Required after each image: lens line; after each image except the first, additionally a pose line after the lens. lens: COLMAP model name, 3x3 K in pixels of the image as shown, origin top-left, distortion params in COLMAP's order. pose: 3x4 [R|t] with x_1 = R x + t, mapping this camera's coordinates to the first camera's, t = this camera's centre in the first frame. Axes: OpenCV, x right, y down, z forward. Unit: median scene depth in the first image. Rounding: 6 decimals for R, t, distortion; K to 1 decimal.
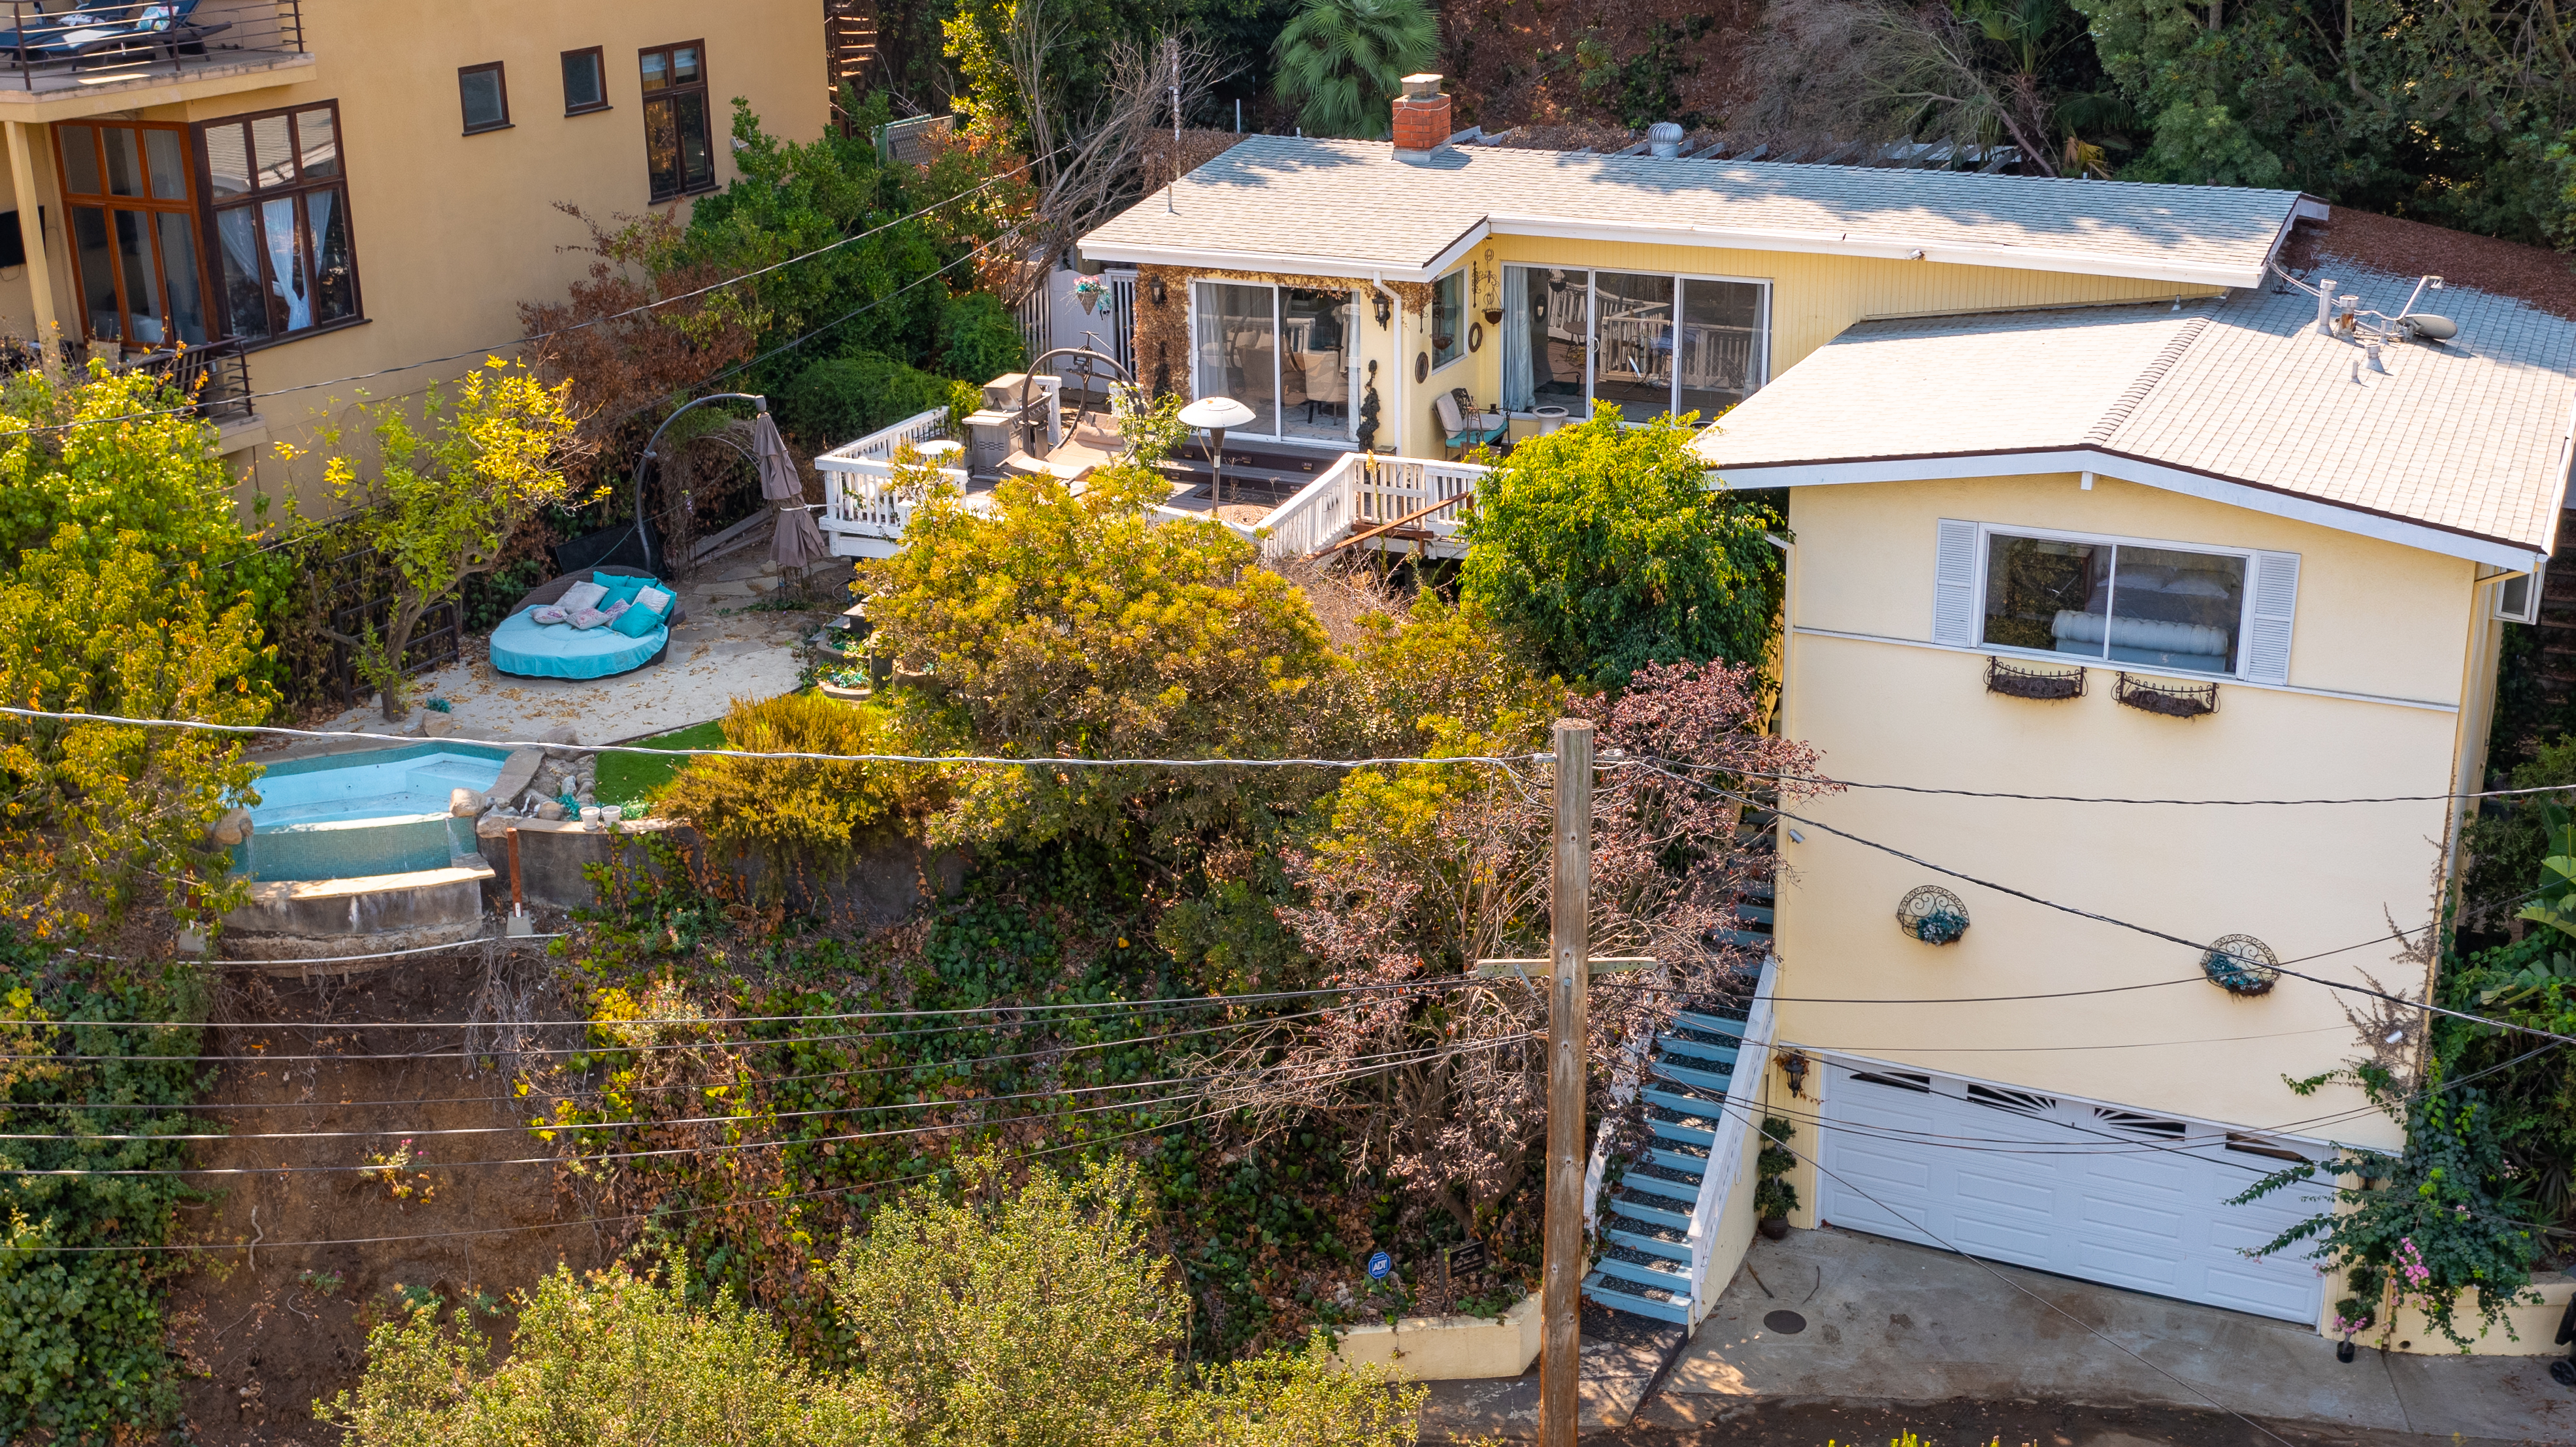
lens RADIAL K [[2755.8, 0, 1303.8], [0, 2755.8, 687.0], [0, 0, 1]] dist [-0.027474, 0.000000]
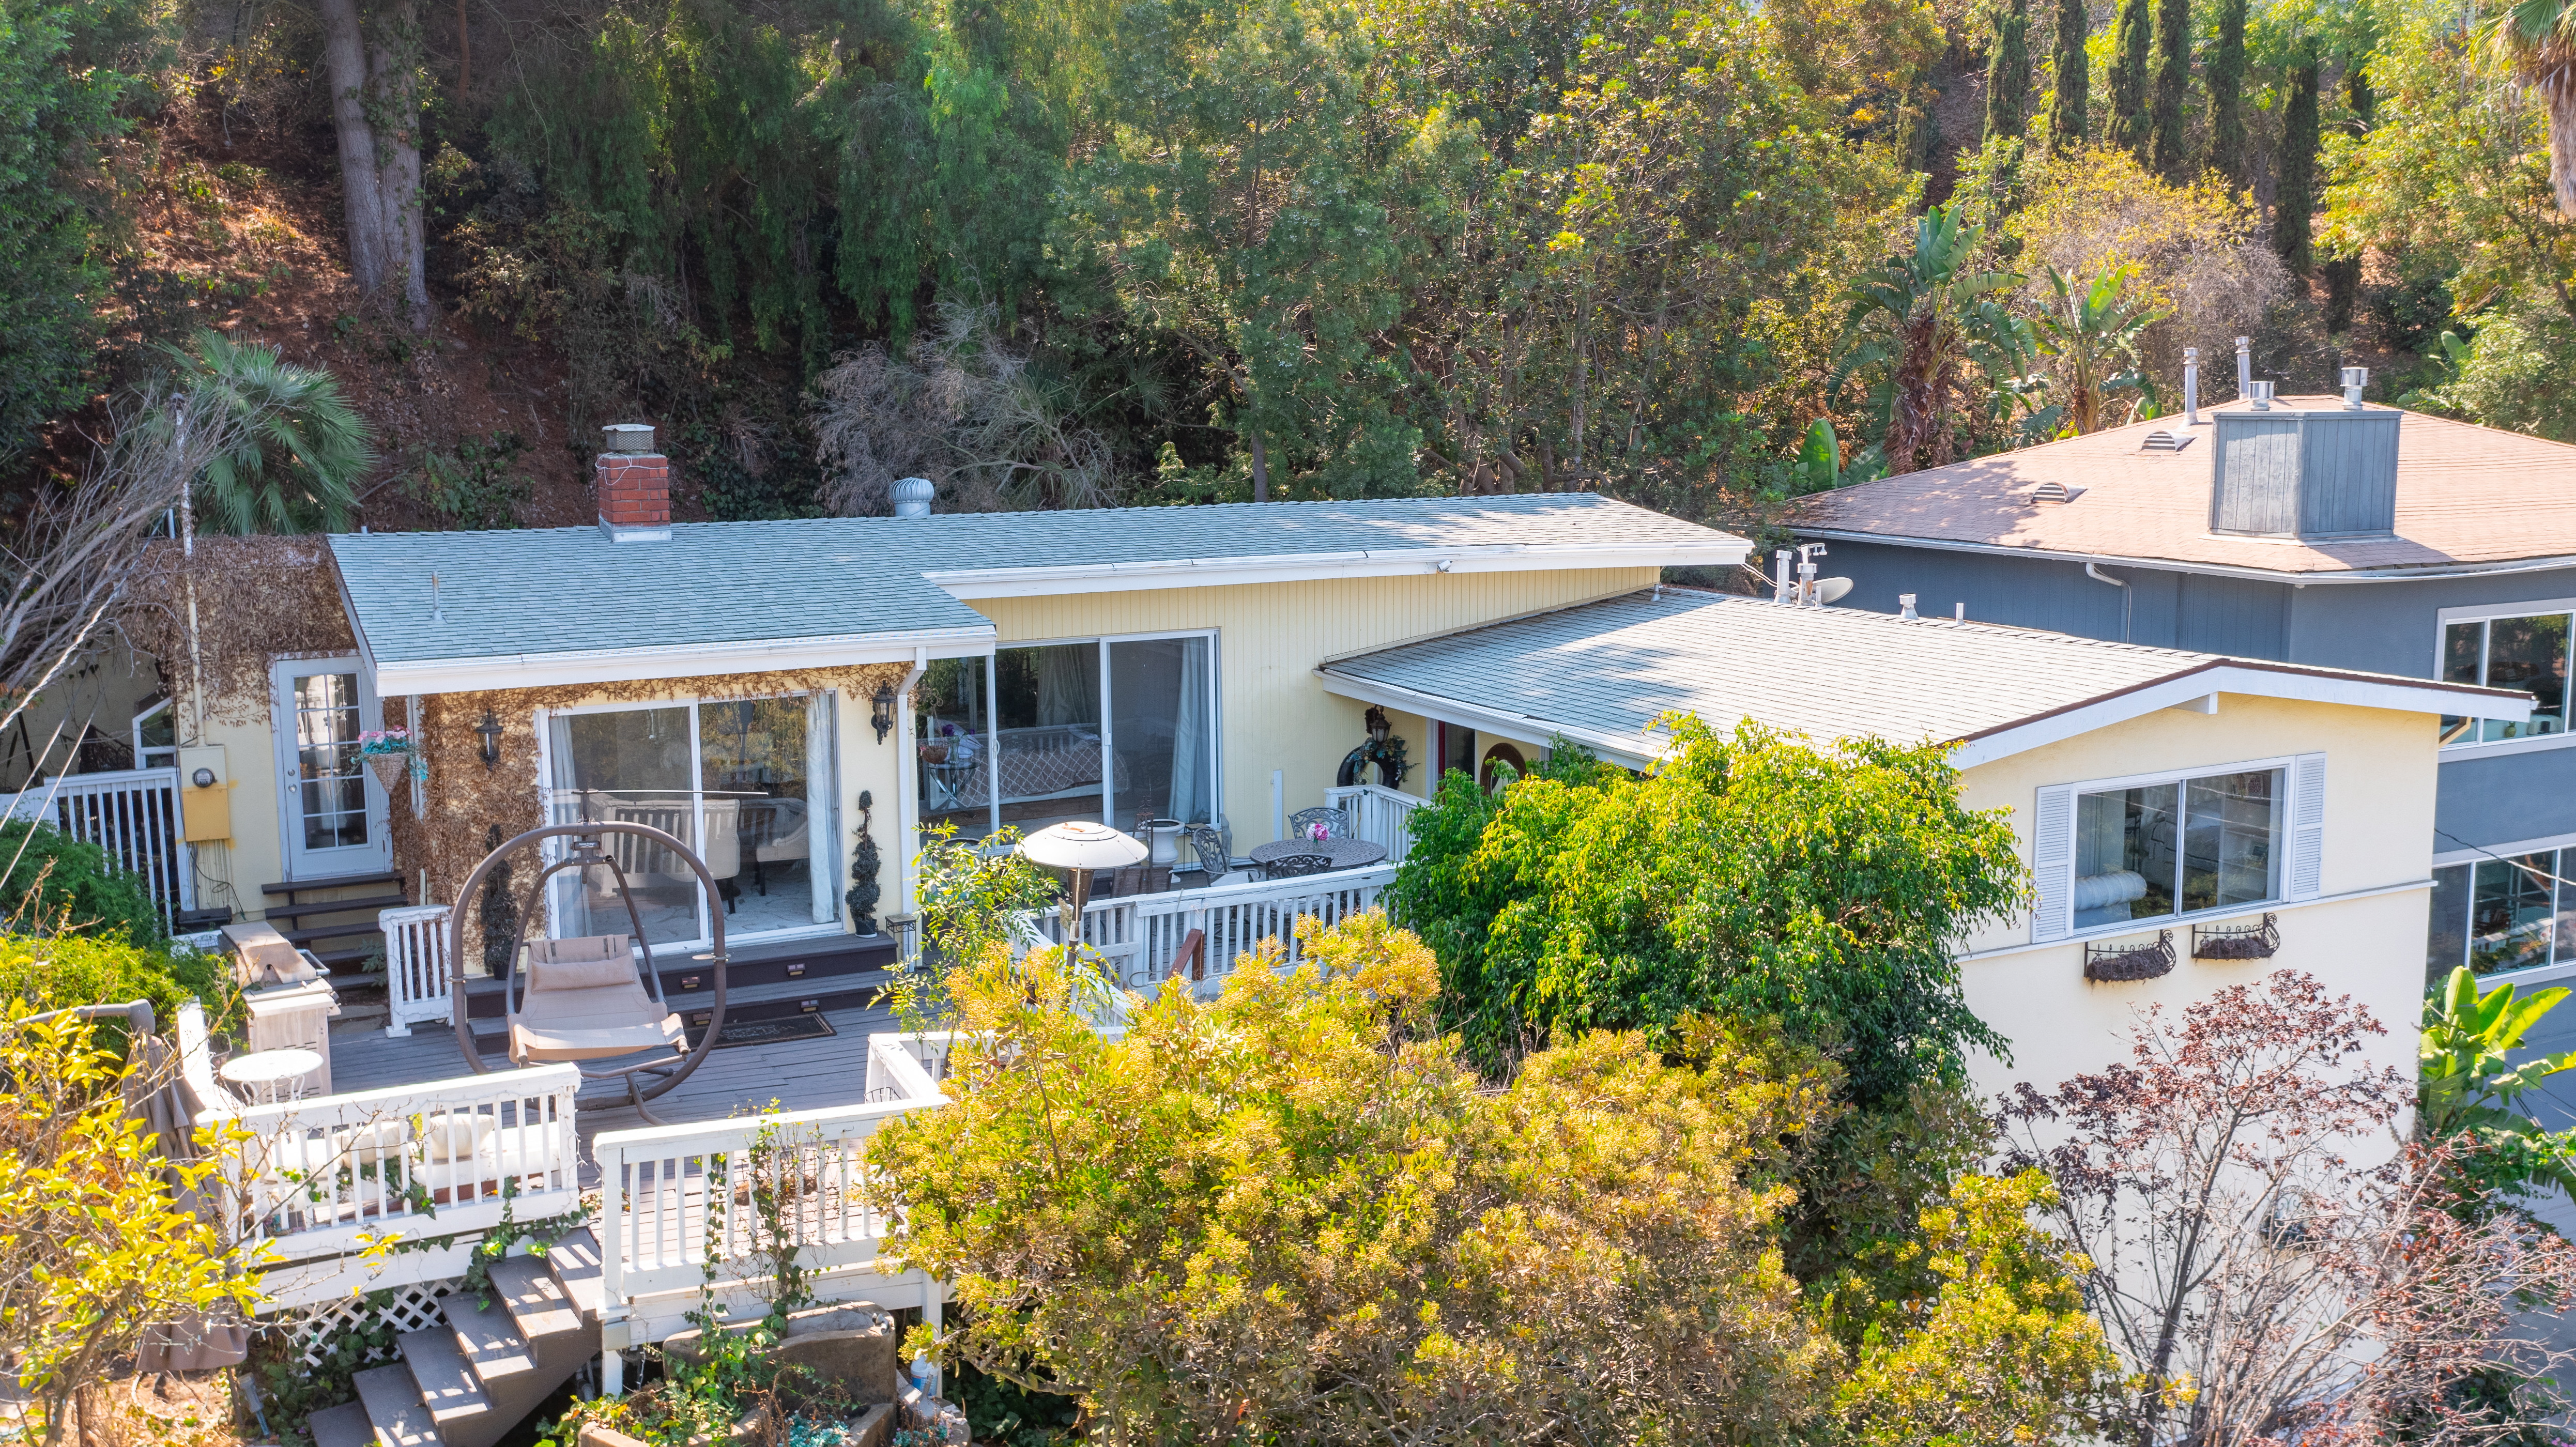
lens RADIAL K [[2206.4, 0, 1246.0], [0, 2206.4, 693.2], [0, 0, 1]] dist [-0.011381, 0.008226]
pose [[0.629985, -0.099185, 0.770247, -0.411675], [0.255394, 0.963105, -0.084867, -0.090956], [-0.733412, 0.250182, 0.632073, 0.735834]]
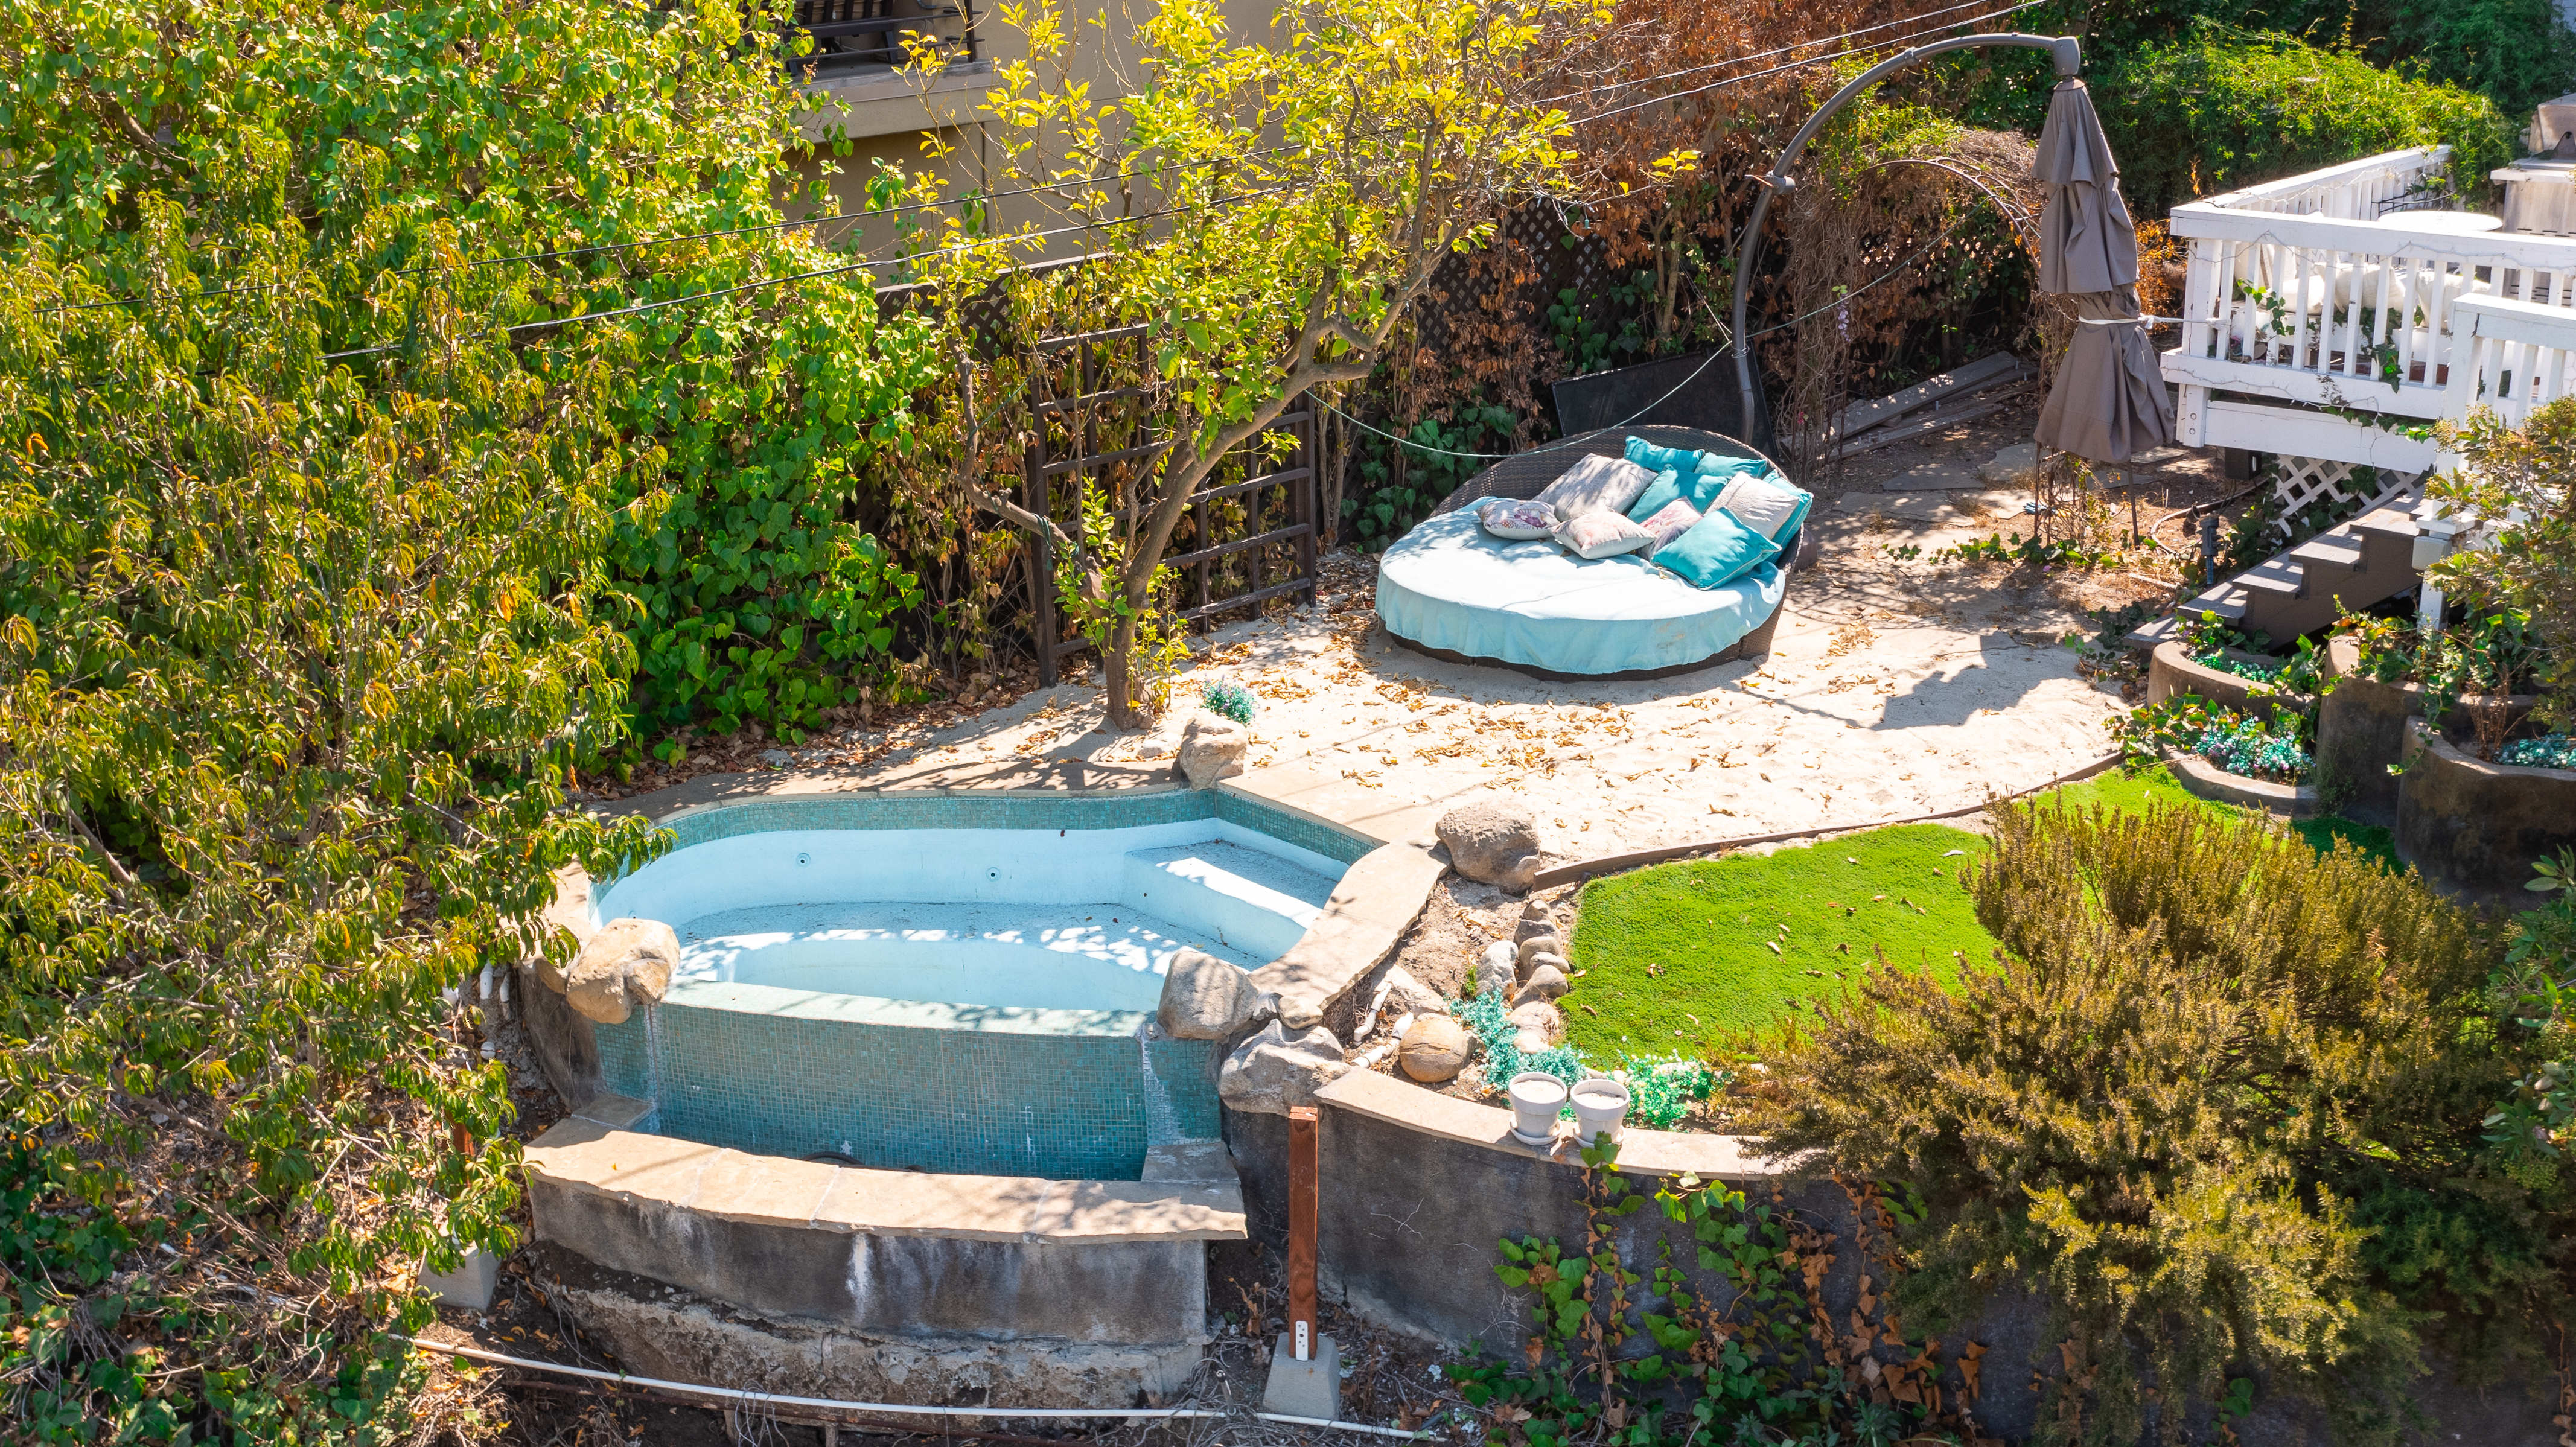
lens RADIAL K [[2613.6, 0, 1170.1], [0, 2613.6, 568.3], [0, 0, 1]] dist [-0.023014, 0.000000]
pose [[0.906692, 0.094426, -0.411088, -0.176239], [-0.108502, 0.994036, -0.010984, -0.009015], [0.407599, 0.054563, 0.911530, 0.691507]]
